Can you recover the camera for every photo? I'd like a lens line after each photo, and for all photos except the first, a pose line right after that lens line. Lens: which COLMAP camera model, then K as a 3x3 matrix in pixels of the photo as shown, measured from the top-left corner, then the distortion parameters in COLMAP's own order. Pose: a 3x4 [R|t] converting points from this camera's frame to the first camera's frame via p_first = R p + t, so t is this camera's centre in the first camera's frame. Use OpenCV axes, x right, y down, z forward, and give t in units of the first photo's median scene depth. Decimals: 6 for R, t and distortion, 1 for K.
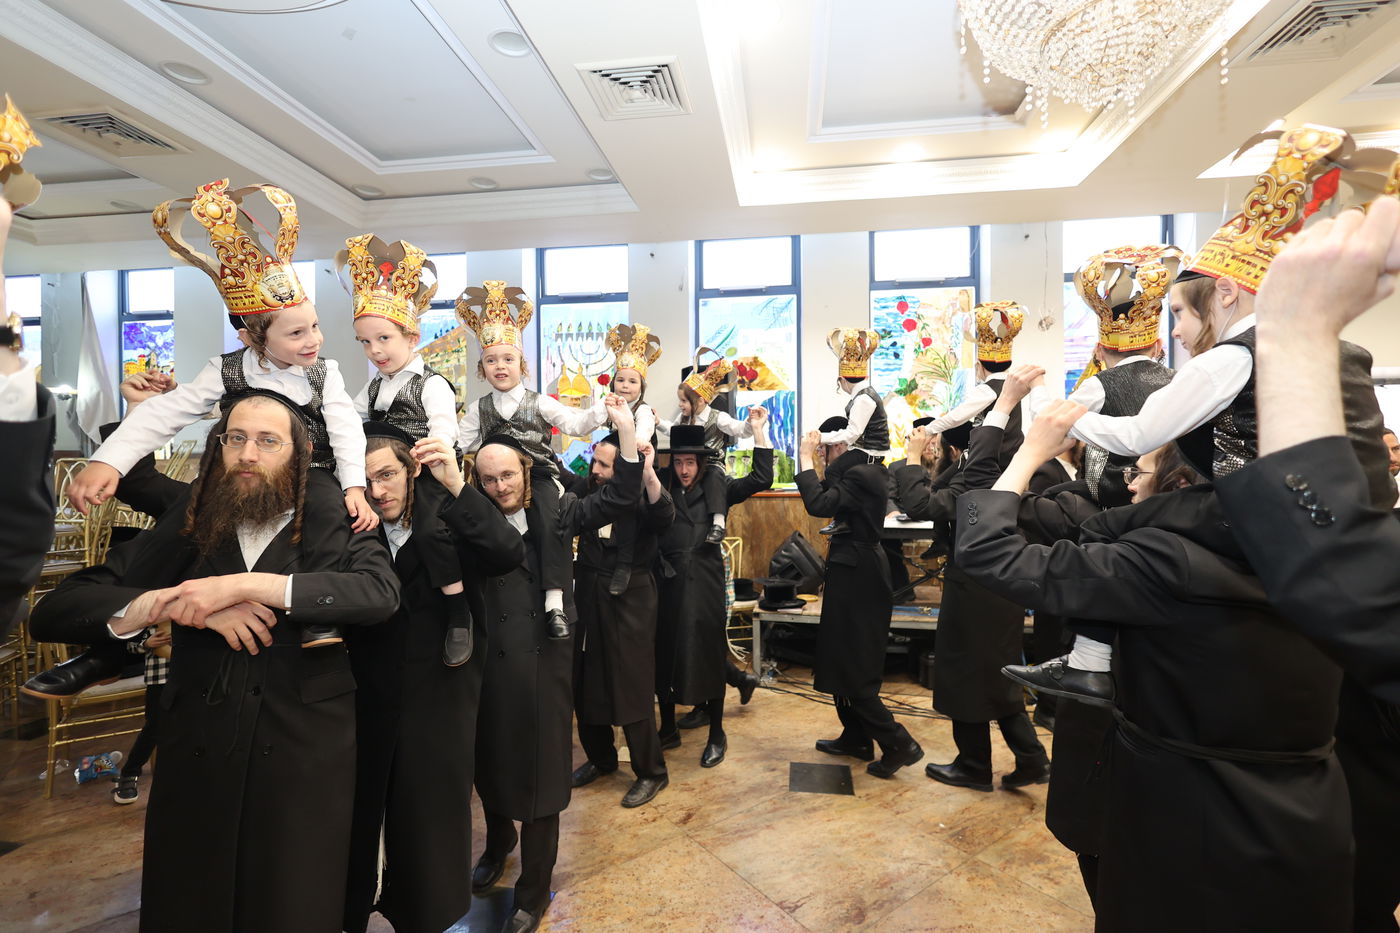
lens RADIAL K [[657.9, 0, 705.7], [0, 657.9, 456.6], [0, 0, 1]] dist [0.001641, -0.000524]
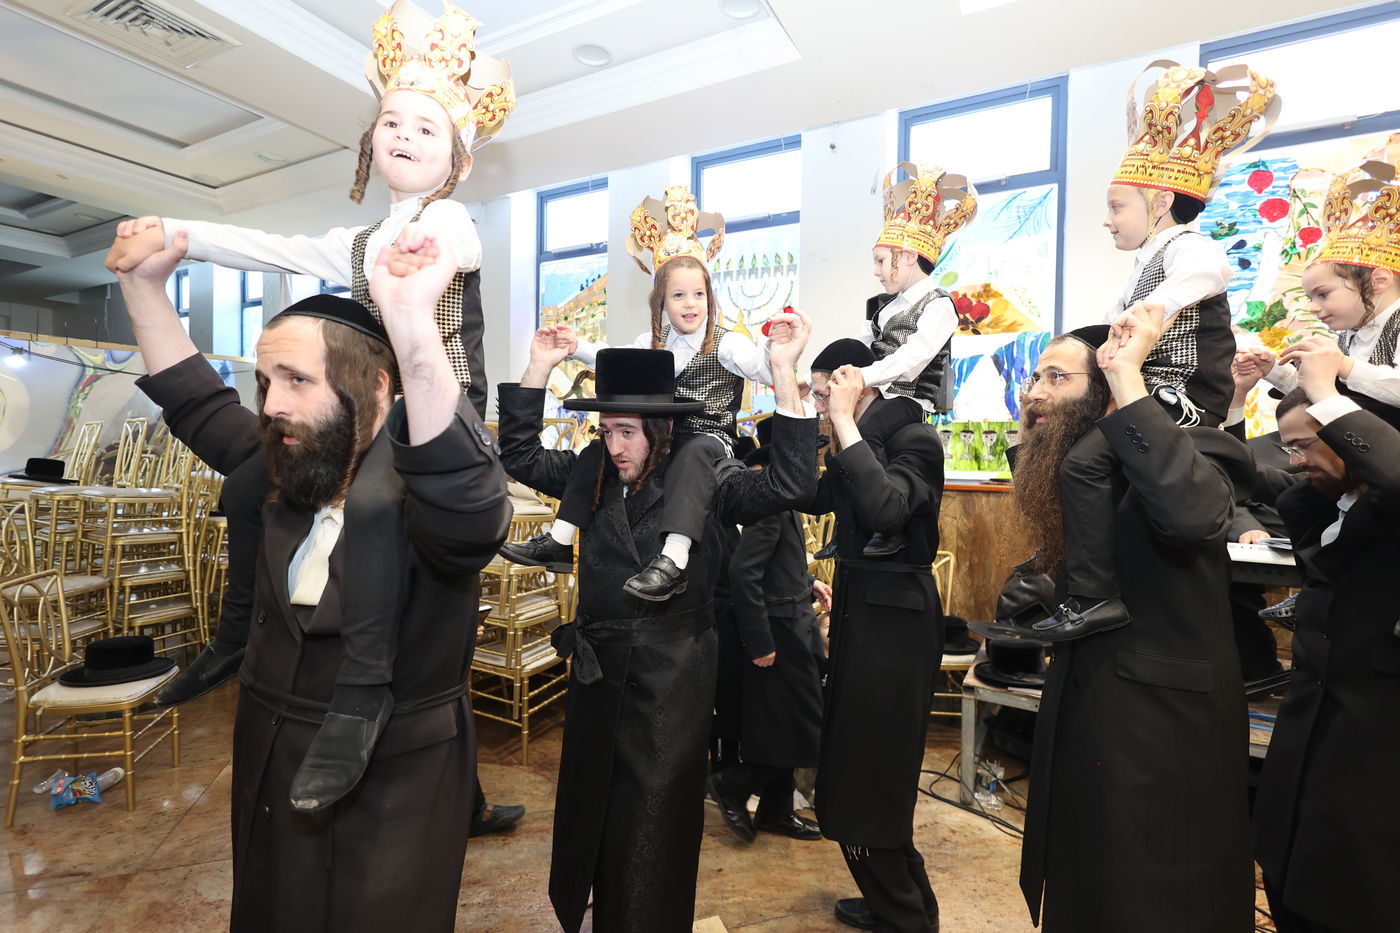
lens RADIAL K [[657.9, 0, 700.6], [0, 657.9, 459.7], [0, 0, 1]] dist [0.001641, -0.000524]
pose [[0.940910, 0.025982, -0.337660, 0.033148], [-0.017046, 0.999422, 0.029406, 0.014230], [0.338229, -0.021913, 0.940809, 0.269968]]
